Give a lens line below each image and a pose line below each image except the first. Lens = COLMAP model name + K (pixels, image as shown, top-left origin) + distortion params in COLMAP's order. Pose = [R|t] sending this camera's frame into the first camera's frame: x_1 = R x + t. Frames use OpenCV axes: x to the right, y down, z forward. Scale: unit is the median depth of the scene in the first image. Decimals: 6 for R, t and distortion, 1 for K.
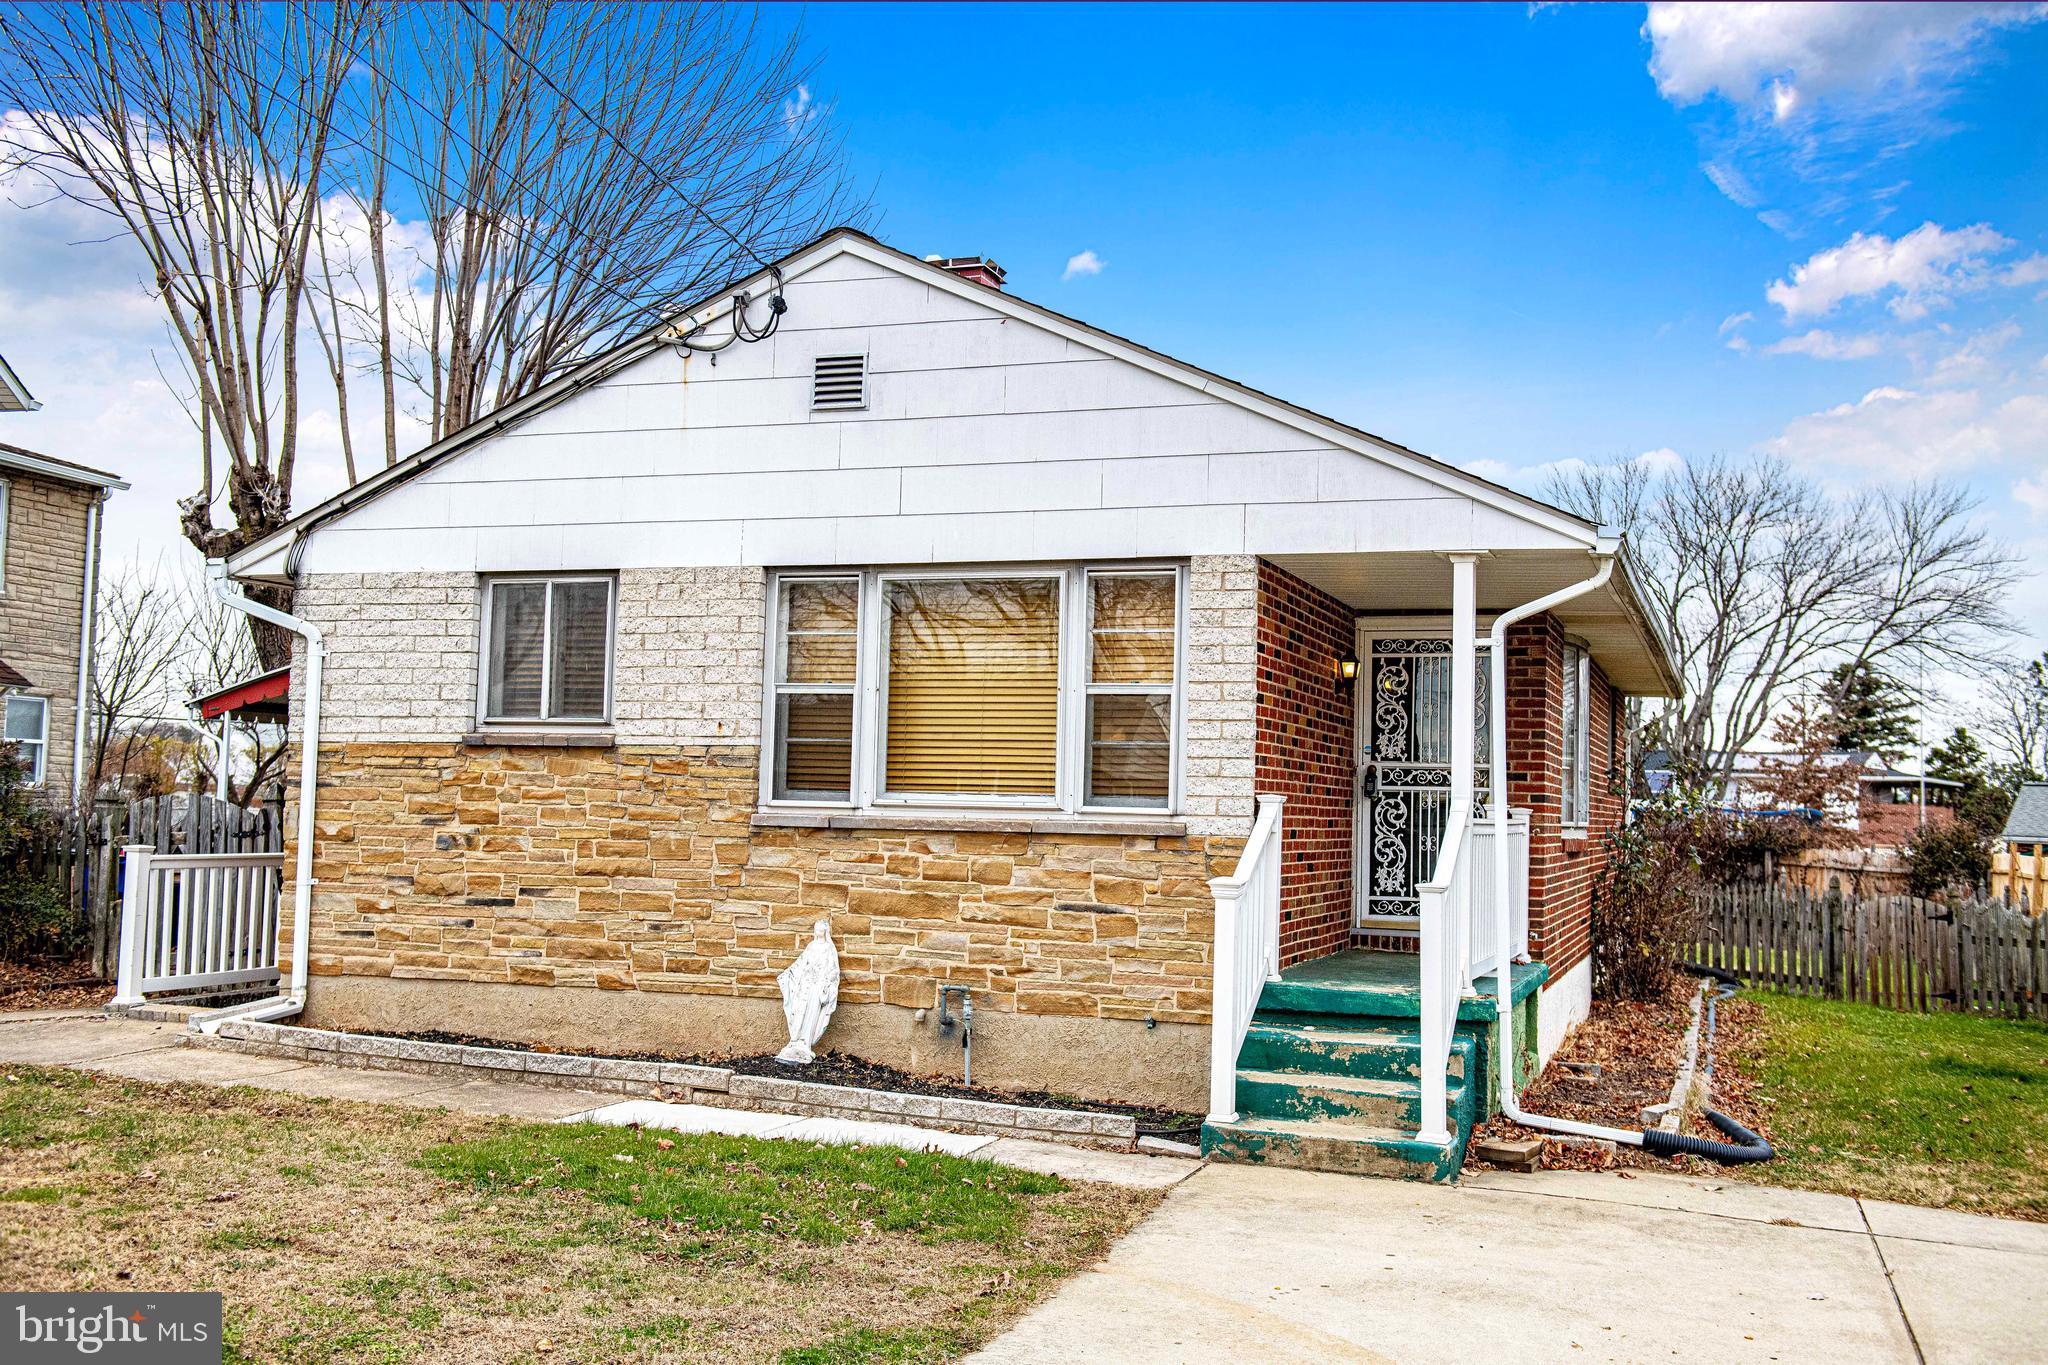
lens RADIAL K [[1965.3, 0, 1018.6], [0, 1965.3, 690.5], [0, 0, 1]] dist [0.030185, 0.000000]
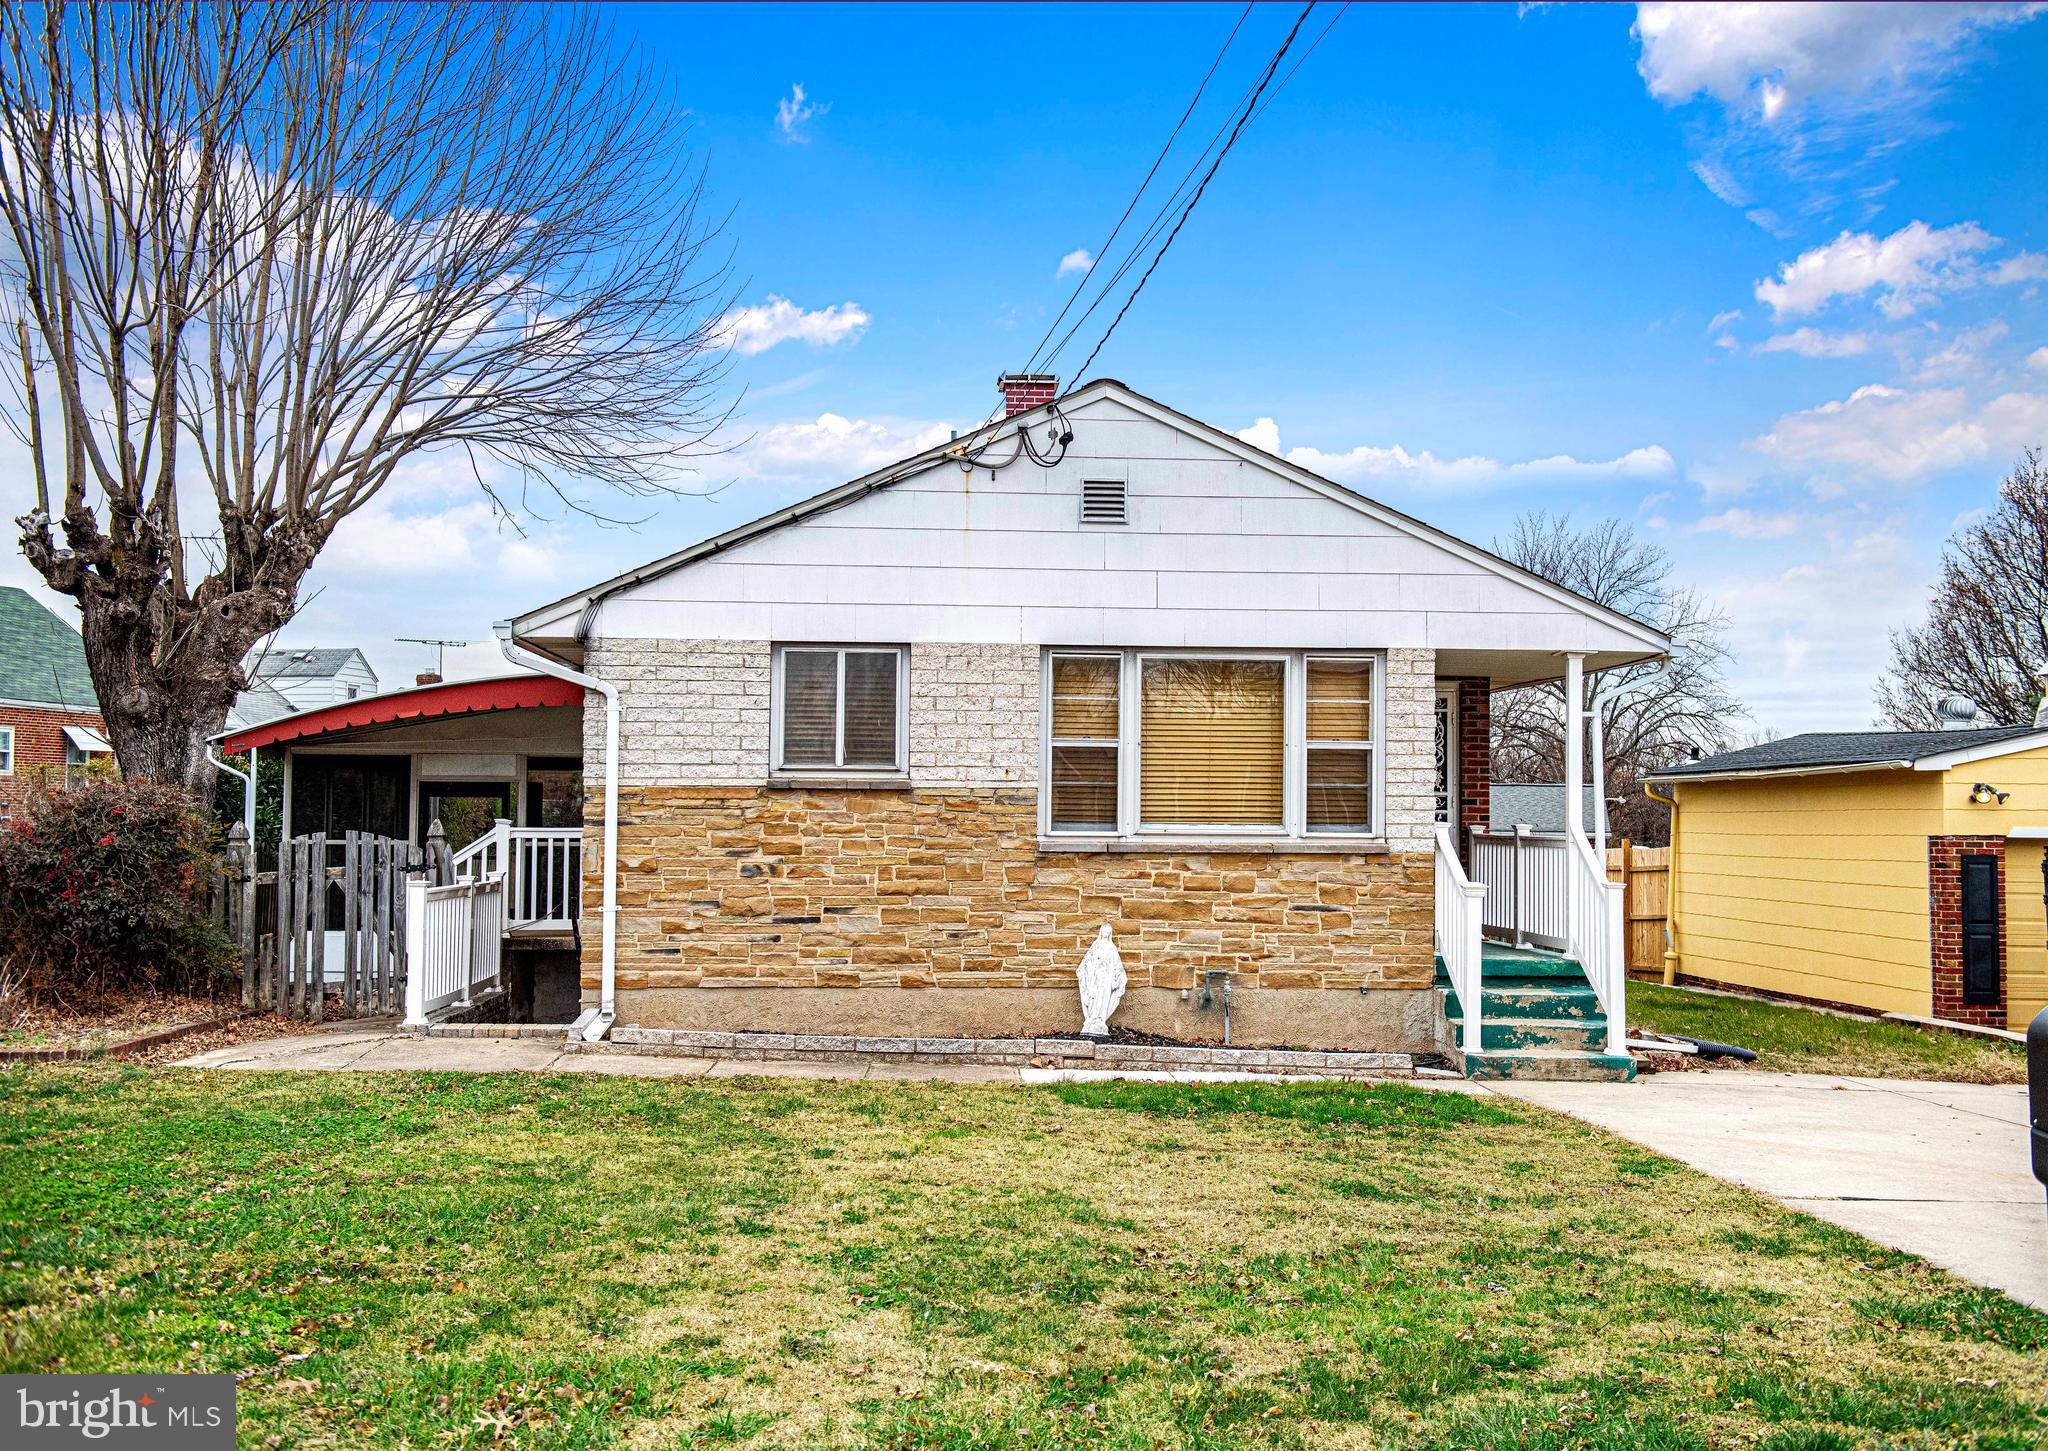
lens RADIAL K [[2139.4, 0, 1012.0], [0, 2139.4, 726.1], [0, 0, 1]] dist [0.032510, 0.000000]
pose [[0.920917, 0.001057, 0.389758, -0.641795], [-0.009823, 0.999742, 0.020497, -0.037038], [-0.389636, -0.022705, 0.920689, -0.235255]]
